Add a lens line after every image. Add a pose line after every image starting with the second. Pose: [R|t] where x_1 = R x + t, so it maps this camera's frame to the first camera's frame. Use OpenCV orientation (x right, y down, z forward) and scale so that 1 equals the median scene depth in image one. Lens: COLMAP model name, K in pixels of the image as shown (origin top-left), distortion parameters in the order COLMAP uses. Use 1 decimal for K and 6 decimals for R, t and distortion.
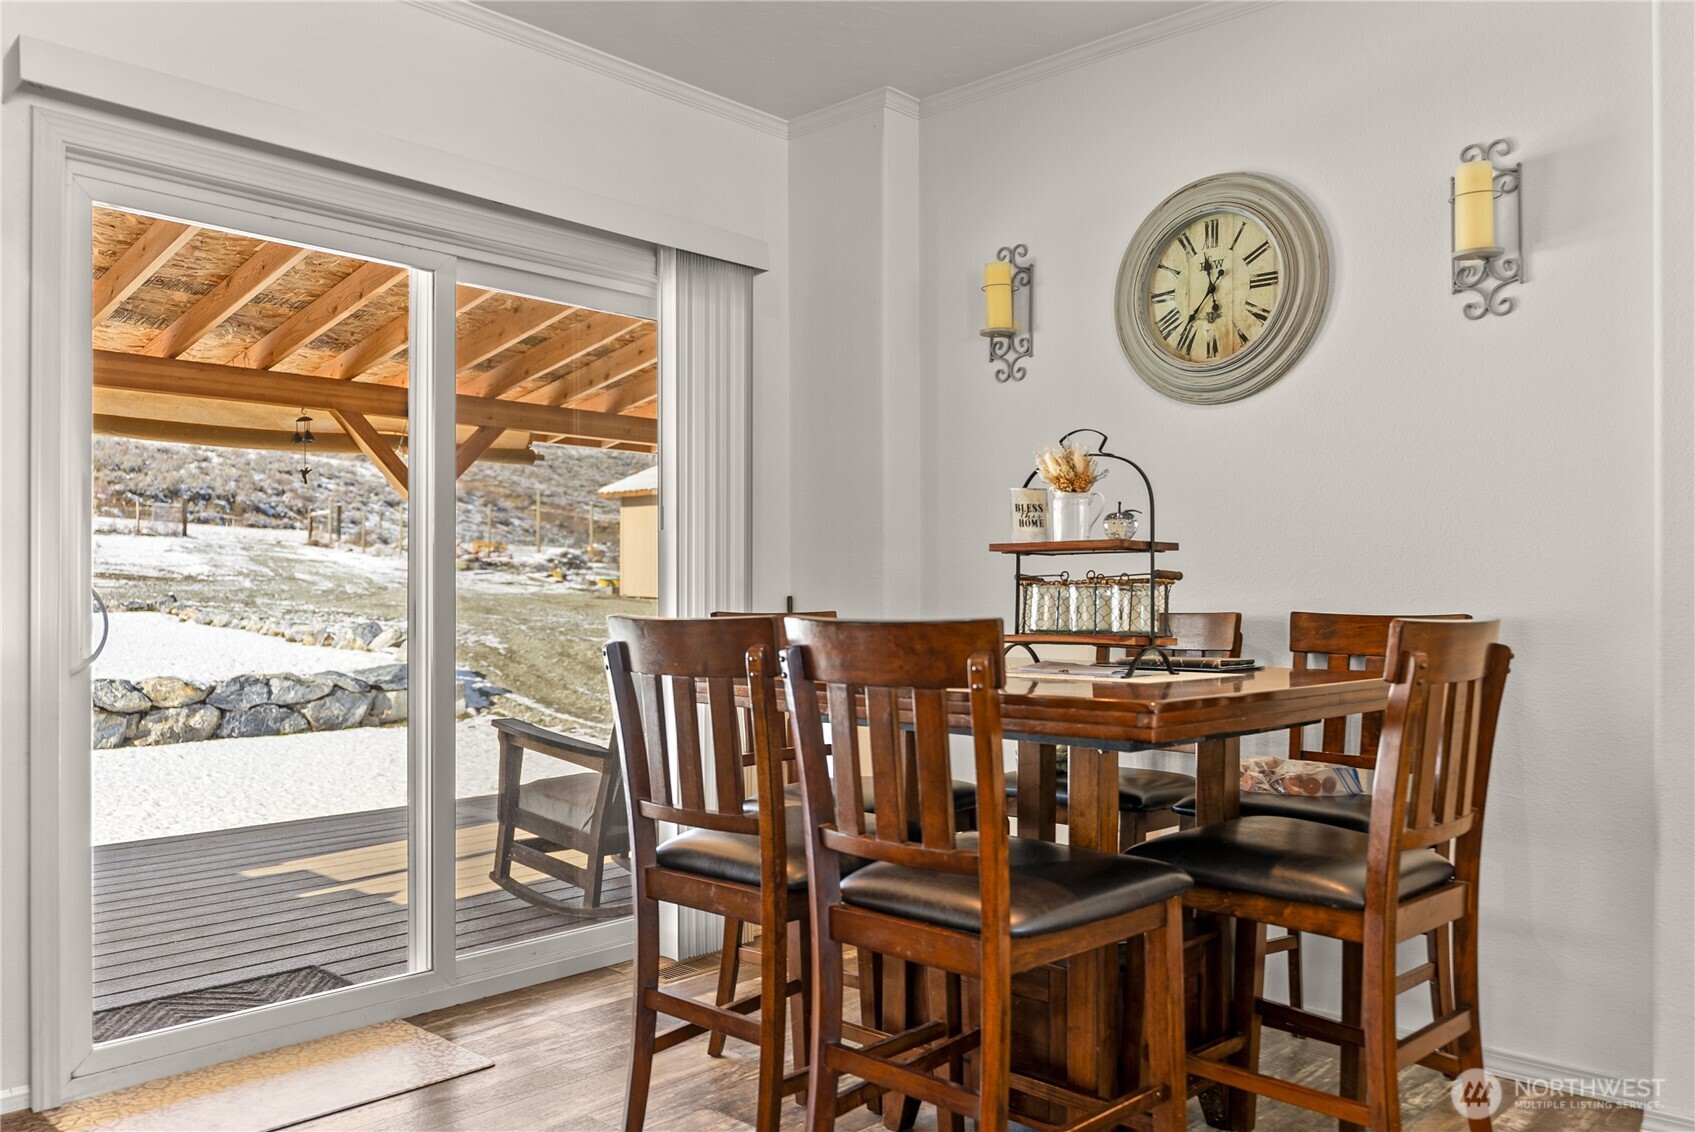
lens RADIAL K [[1304.3, 0, 846.9], [0, 1304.3, 574.9], [0, 0, 1]] dist [0.005234, 0.002748]
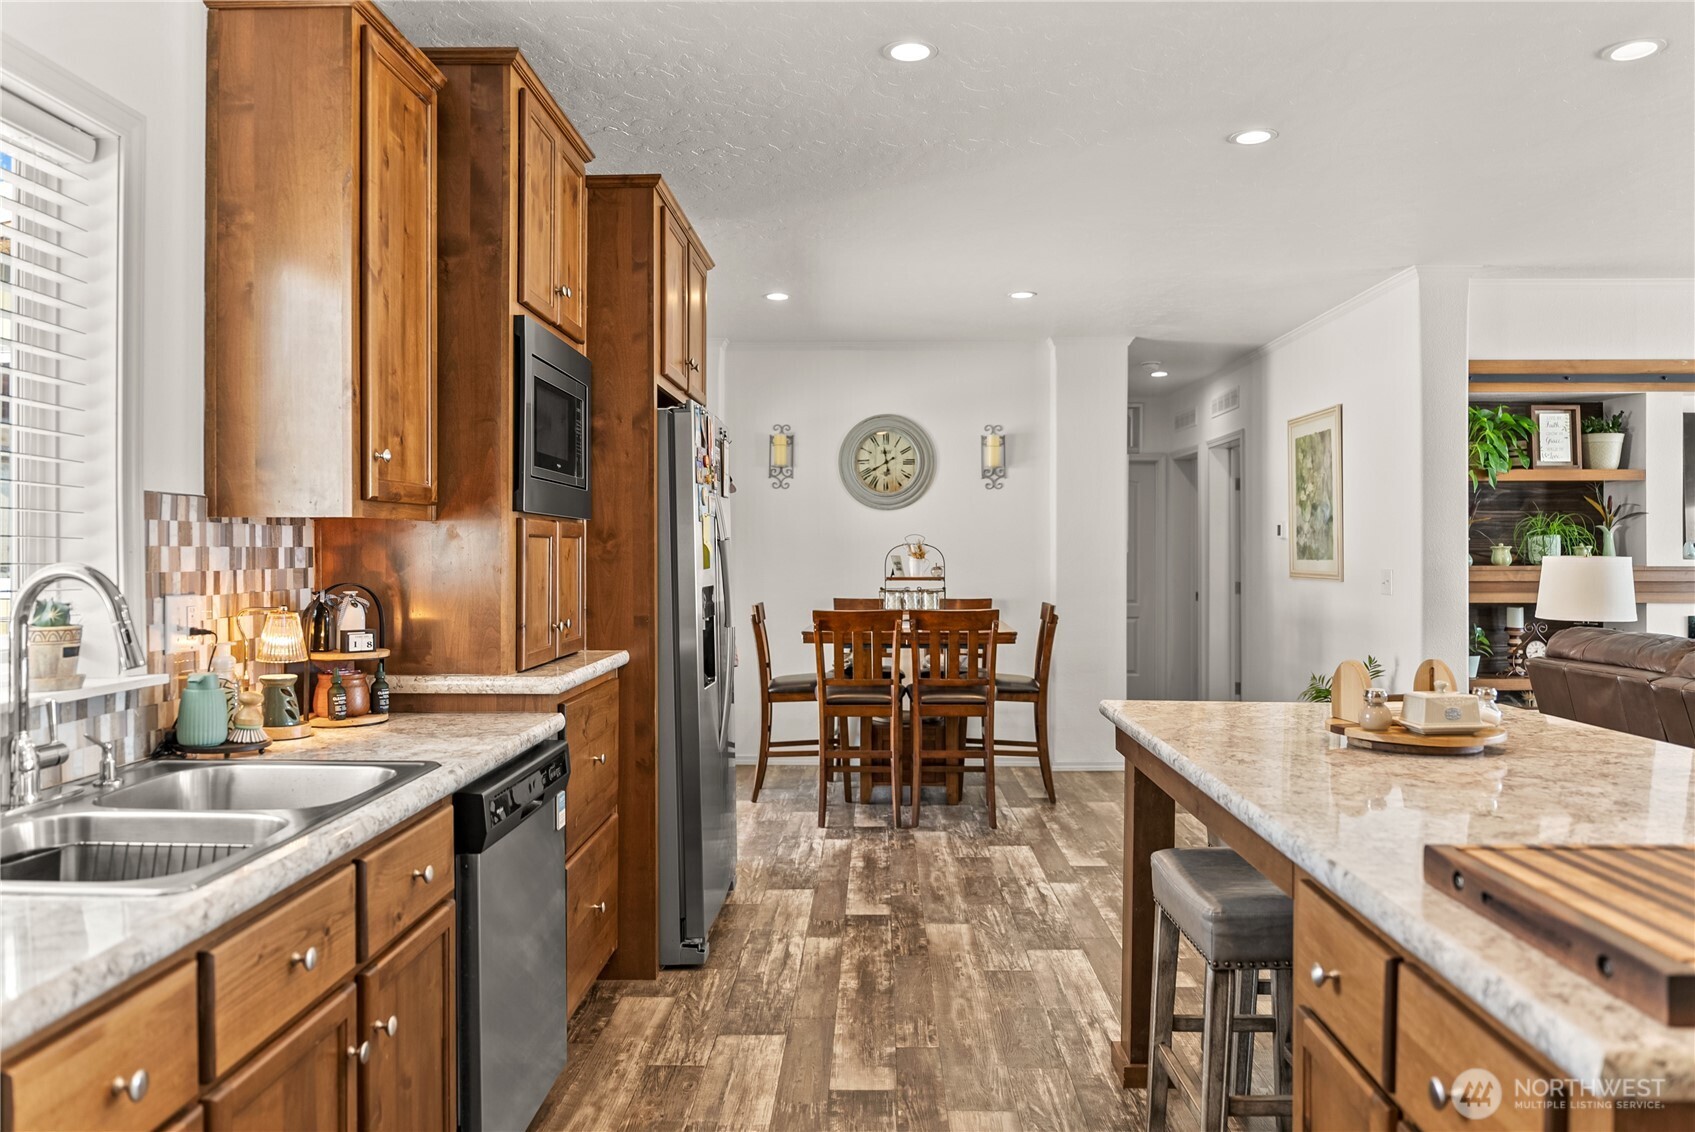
lens RADIAL K [[1173.7, 0, 852.0], [0, 1173.7, 553.6], [0, 0, 1]] dist [-0.007668, -0.007198]
pose [[0.753483, 0.000859, 0.657466, -1.173158], [-0.011426, 0.999865, 0.011789, -0.076581], [-0.657368, -0.016395, 0.753392, -0.573230]]
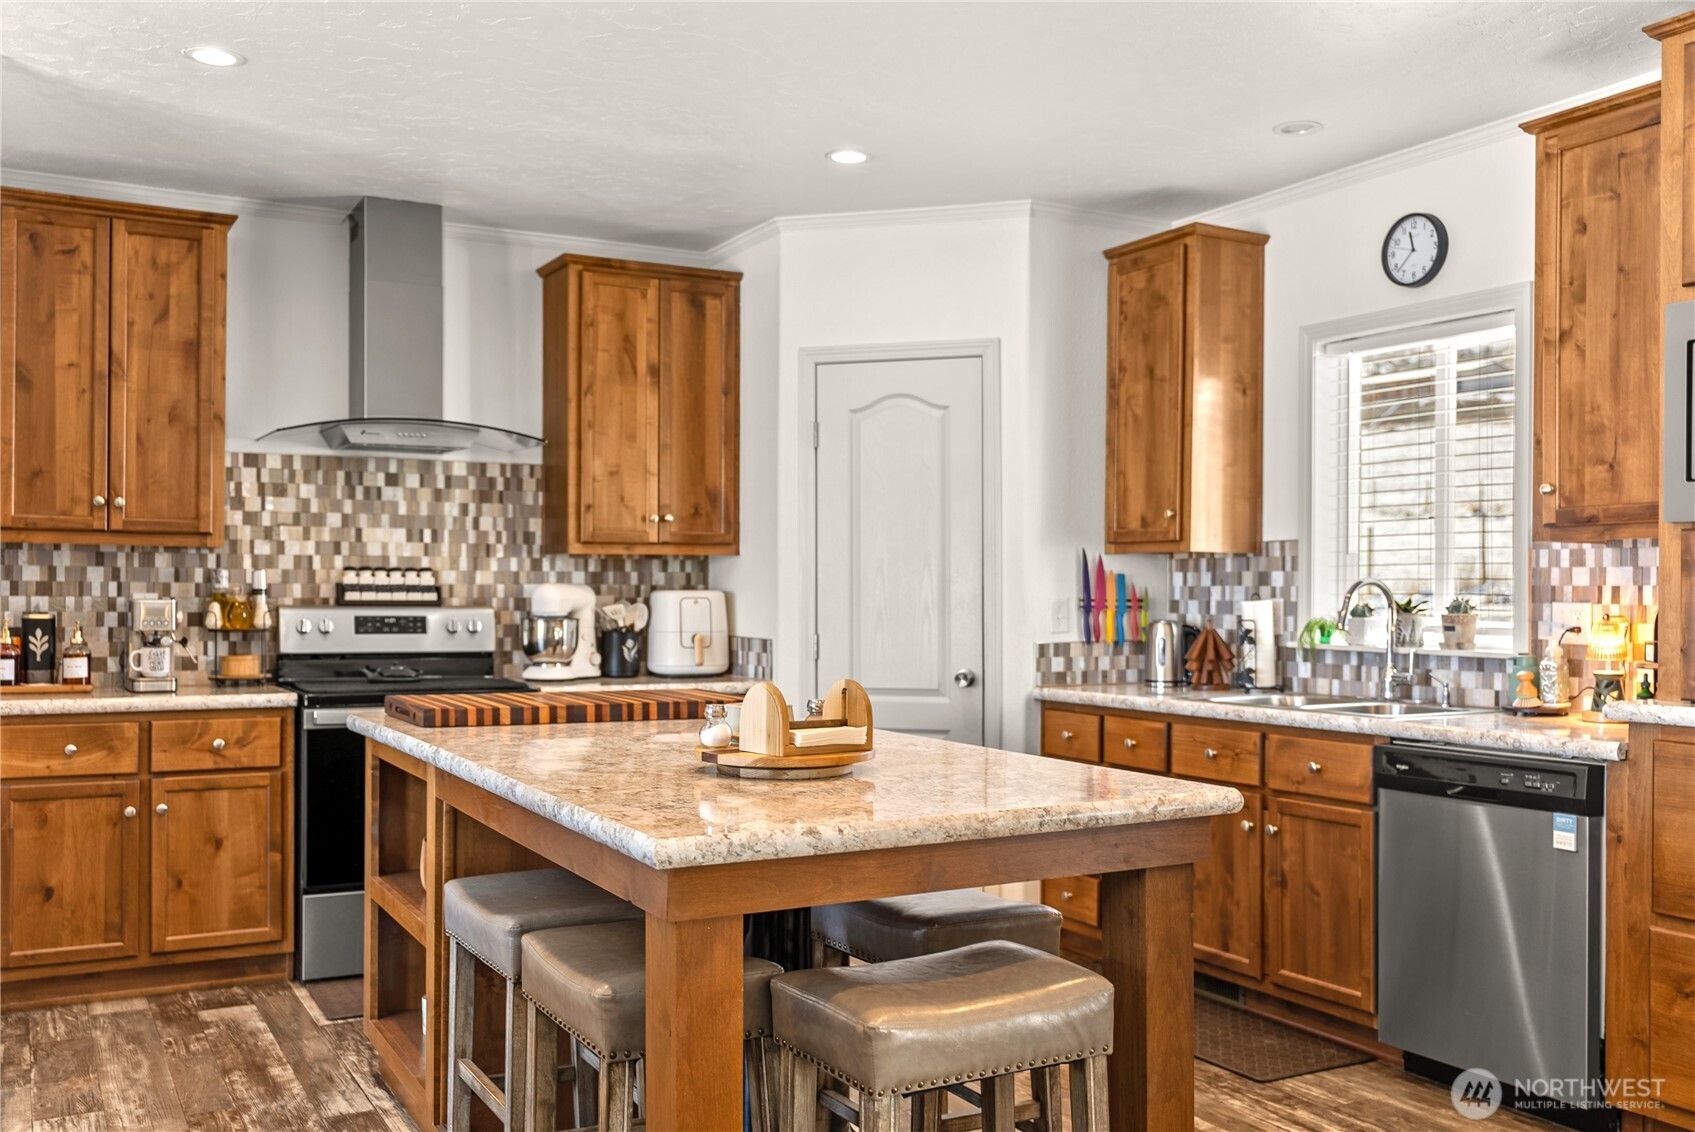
lens RADIAL K [[1527.9, 0, 840.6], [0, 1527.9, 598.0], [0, 0, 1]] dist [-0.004305, 0.011554]
pose [[-0.320847, 0.006311, -0.947110, 0.333581], [0.010413, 0.999941, 0.003135, -0.053412], [0.947074, -0.008856, -0.320894, 0.033967]]
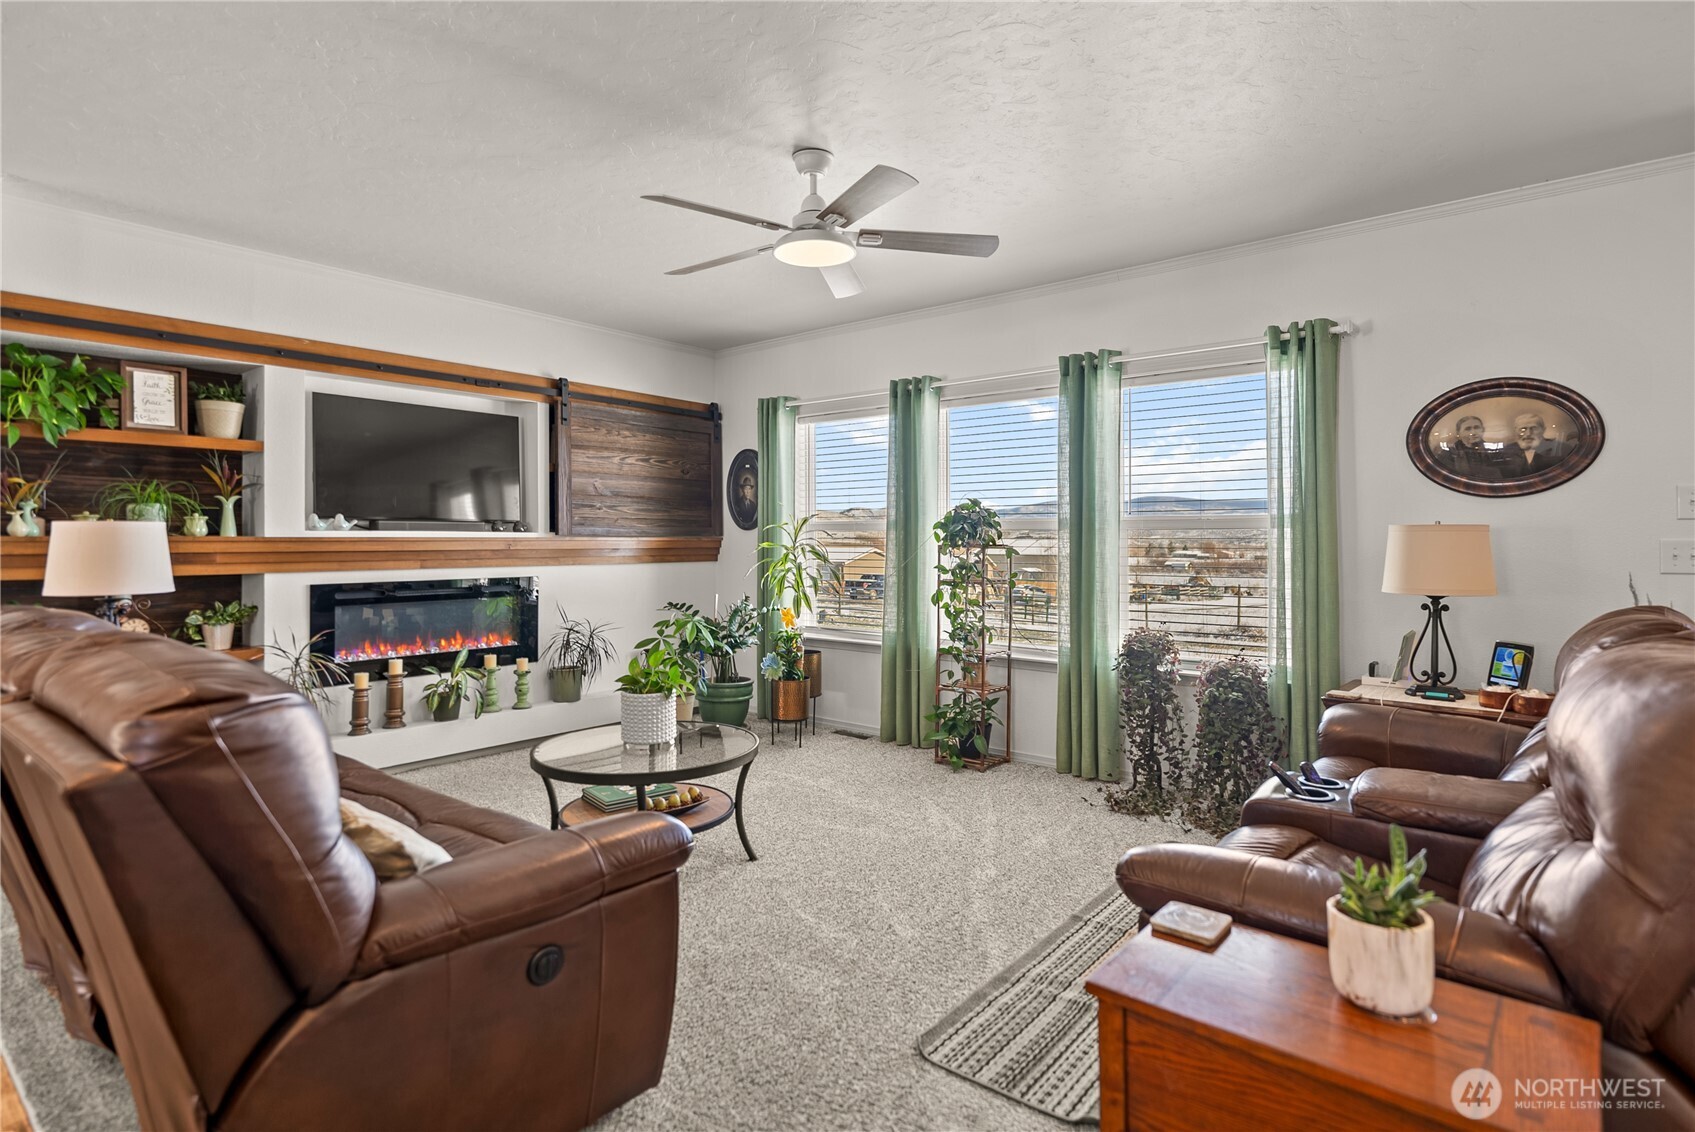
lens RADIAL K [[864.6, 0, 856.7], [0, 864.6, 538.2], [0, 0, 1]] dist [0.003086, 0.000357]
pose [[-0.064486, 0.002817, 0.997915, -0.542487], [-0.012532, 0.999915, -0.003632, -0.056353], [-0.997840, -0.012740, -0.064445, -0.829717]]
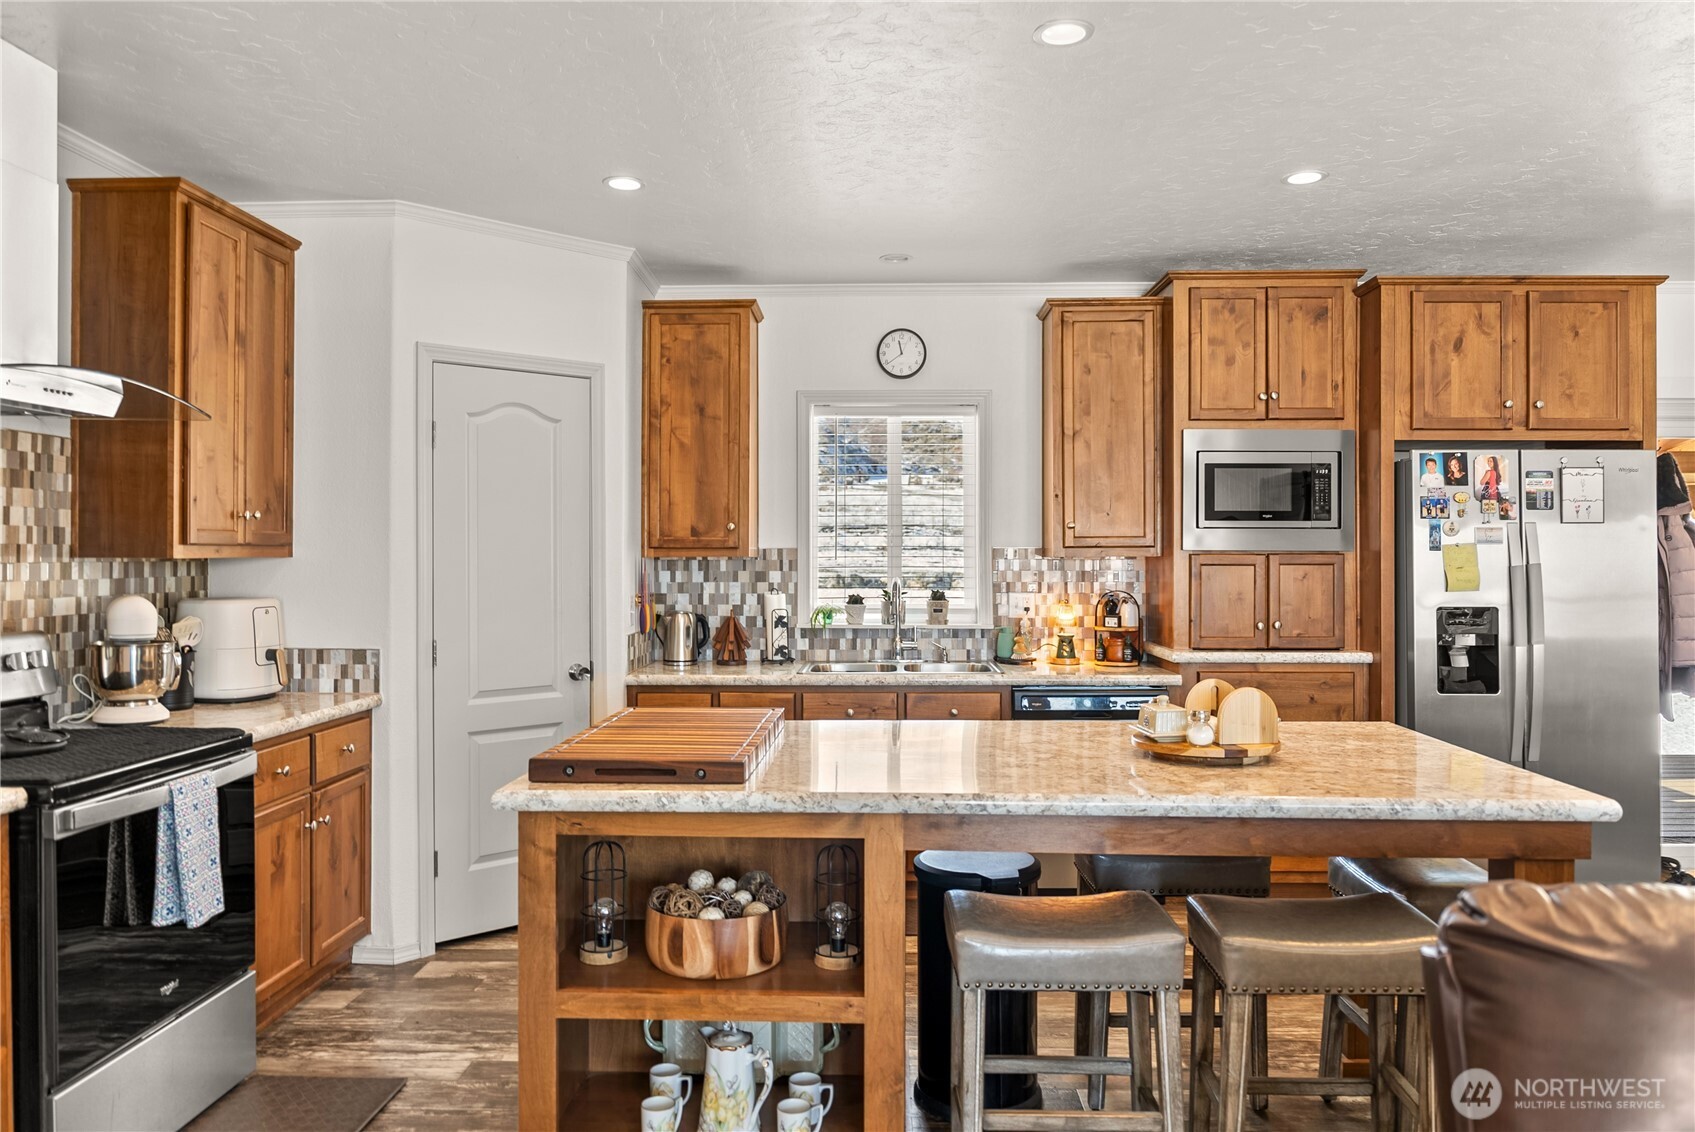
lens RADIAL K [[1173.7, 0, 853.1], [0, 1173.7, 554.0], [0, 0, 1]] dist [-0.007668, -0.007198]
pose [[0.657381, 0.000273, -0.753559, -0.005544], [0.009377, 0.999920, 0.008543, -0.105362], [0.753500, -0.012682, 0.657325, -0.979642]]
